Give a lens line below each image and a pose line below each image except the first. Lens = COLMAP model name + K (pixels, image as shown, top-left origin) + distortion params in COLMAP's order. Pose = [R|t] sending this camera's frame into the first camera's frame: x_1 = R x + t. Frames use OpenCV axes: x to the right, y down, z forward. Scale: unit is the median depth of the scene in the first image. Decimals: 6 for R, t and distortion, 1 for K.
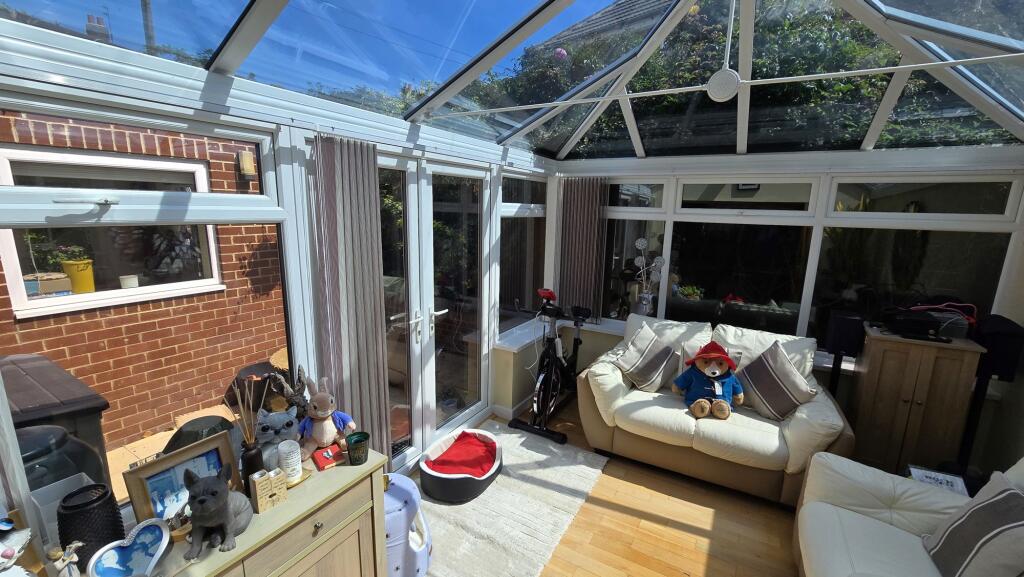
lens RADIAL K [[417.5, 0, 520.6], [0, 417.5, 299.4], [0, 0, 1]] dist [-0.001816, 0.001547]
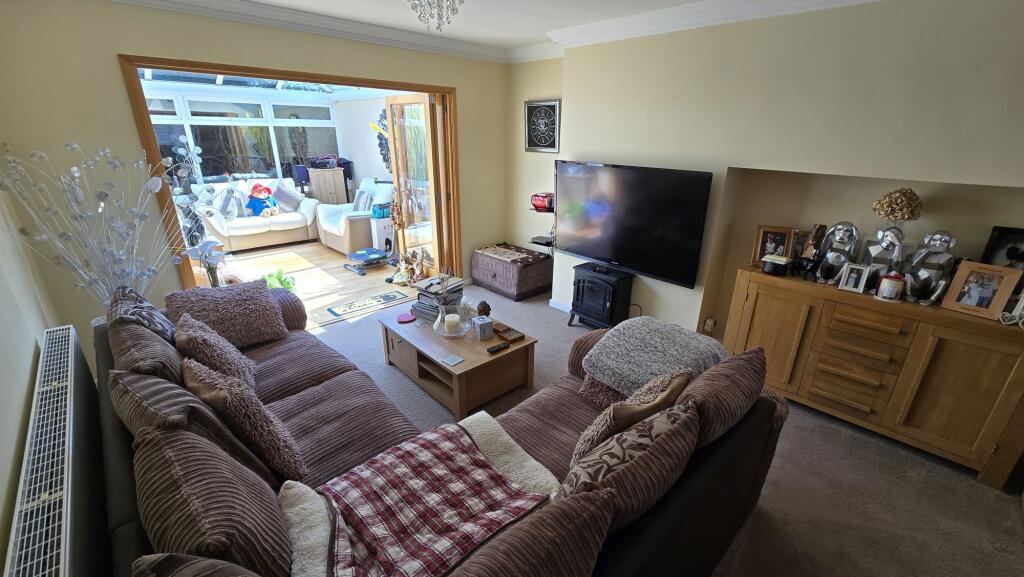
lens RADIAL K [[417.5, 0, 521.5], [0, 417.5, 287.3], [0, 0, 1]] dist [-0.001816, 0.001547]
pose [[0.282359, -0.356690, 0.890531, -1.155033], [0.186650, 0.930991, 0.313715, 0.165961], [-0.940976, 0.077637, 0.329450, -0.865341]]
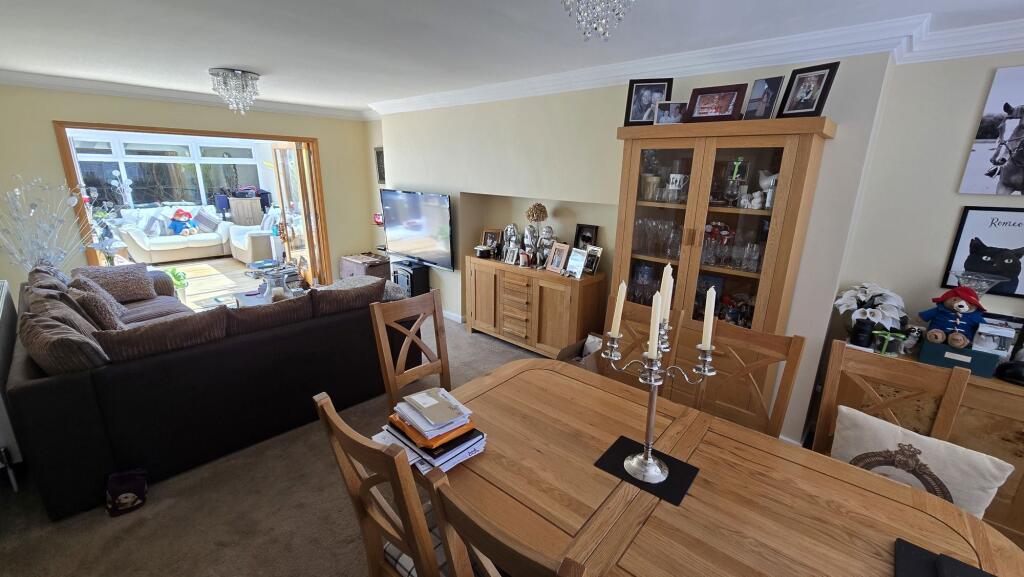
lens RADIAL K [[417.5, 0, 519.8], [0, 417.5, 285.3], [0, 0, 1]] dist [-0.001816, 0.001547]
pose [[0.222451, -0.281546, 0.933406, -1.514634], [0.181271, 0.952645, 0.244148, 0.283749], [-0.957944, 0.114889, 0.262953, -1.549623]]
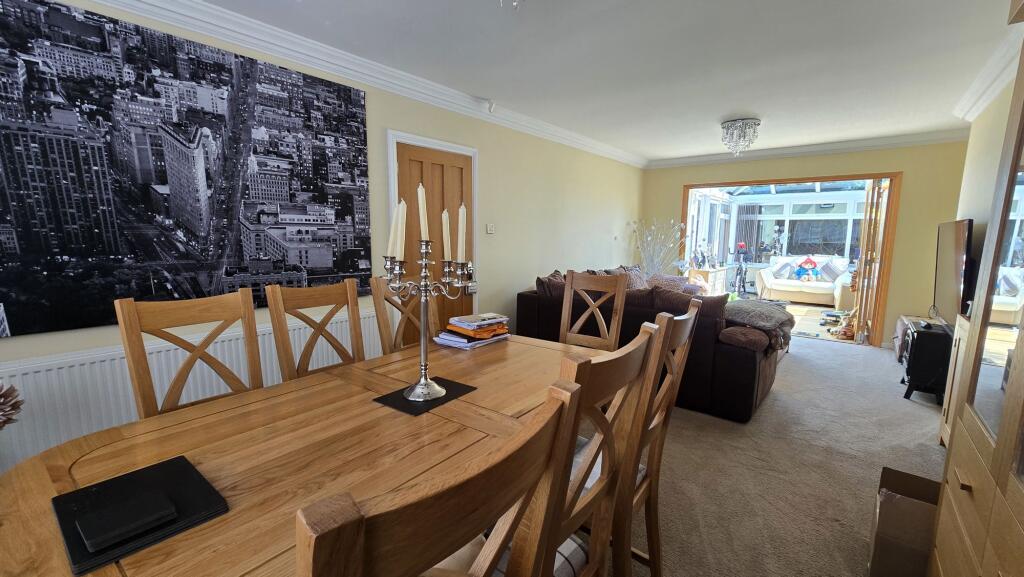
lens RADIAL K [[417.5, 0, 536.9], [0, 417.5, 296.8], [0, 0, 1]] dist [-0.001816, 0.001547]
pose [[0.989925, -0.001512, -0.141585, -0.932674], [-0.006886, 0.998246, -0.058803, 0.522260], [0.141426, 0.059185, 0.988178, -1.987109]]
